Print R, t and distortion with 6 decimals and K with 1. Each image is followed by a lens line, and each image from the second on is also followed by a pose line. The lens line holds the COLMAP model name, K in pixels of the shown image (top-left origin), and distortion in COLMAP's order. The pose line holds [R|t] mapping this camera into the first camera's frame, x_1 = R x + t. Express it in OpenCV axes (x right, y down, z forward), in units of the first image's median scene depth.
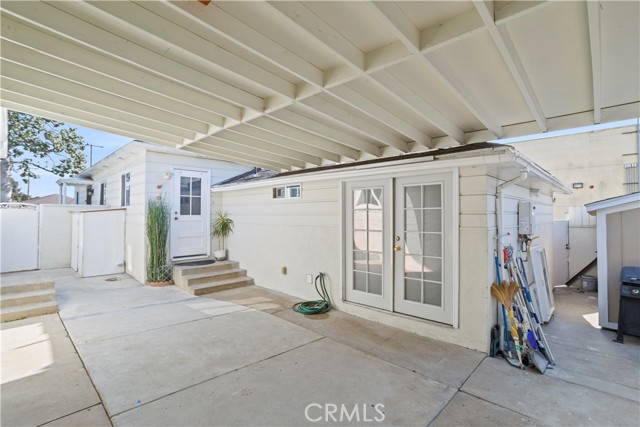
lens RADIAL K [[305.6, 0, 320.3], [0, 305.6, 212.7], [0, 0, 1]] dist [0.004070, 0.000876]
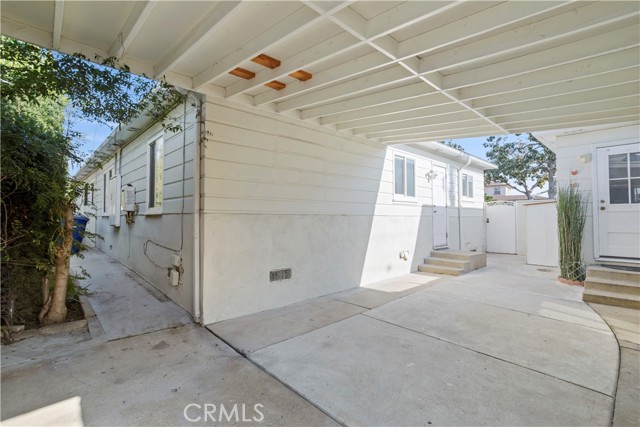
lens RADIAL K [[305.6, 0, 320.3], [0, 305.6, 212.1], [0, 0, 1]] dist [0.004070, 0.000876]
pose [[-0.019228, -0.018587, -0.999642, 0.667038], [0.006742, 0.999802, -0.018720, 0.073104], [0.999792, -0.007100, -0.019099, 0.504675]]
